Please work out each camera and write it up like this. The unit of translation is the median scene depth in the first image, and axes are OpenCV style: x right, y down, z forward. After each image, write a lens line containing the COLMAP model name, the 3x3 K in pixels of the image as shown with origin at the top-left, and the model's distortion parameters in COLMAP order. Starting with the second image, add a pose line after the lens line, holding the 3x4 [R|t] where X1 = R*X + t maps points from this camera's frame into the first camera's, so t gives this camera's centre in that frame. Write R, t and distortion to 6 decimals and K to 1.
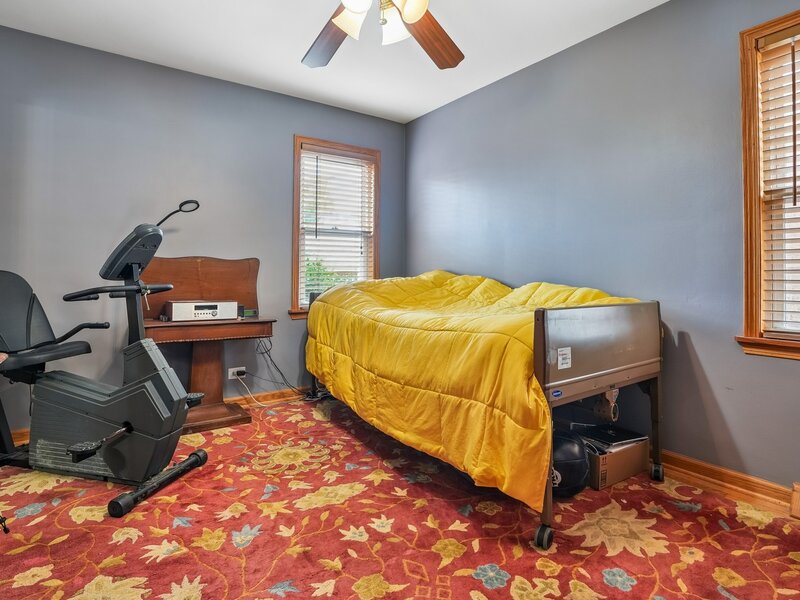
lens RADIAL K [[433.8, 0, 413.3], [0, 433.8, 296.1], [0, 0, 1]] dist [-0.070982, 0.028247]
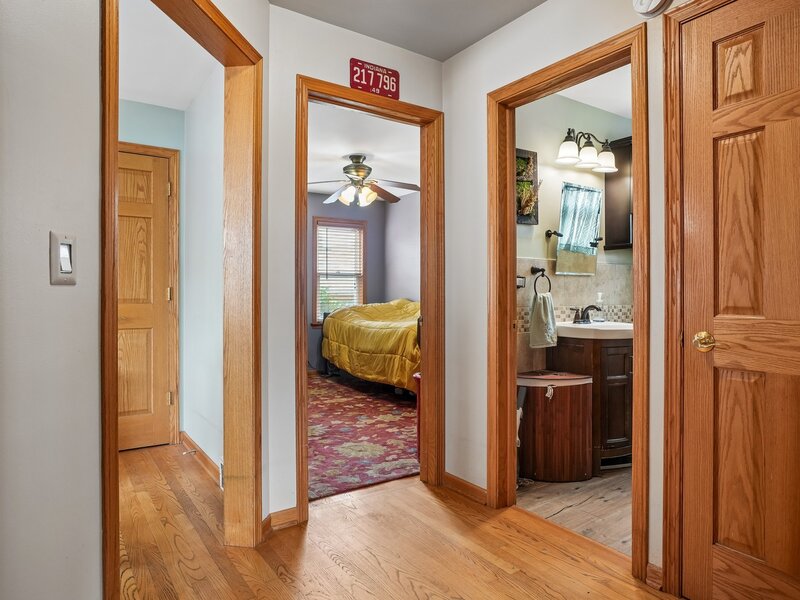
lens RADIAL K [[433.8, 0, 413.3], [0, 433.8, 296.1], [0, 0, 1]] dist [-0.070982, 0.028247]
pose [[0.999982, -0.004959, 0.003317, 0.118121], [0.005109, 0.998889, -0.046855, 0.009226], [-0.003081, 0.046871, 0.998896, -0.778025]]
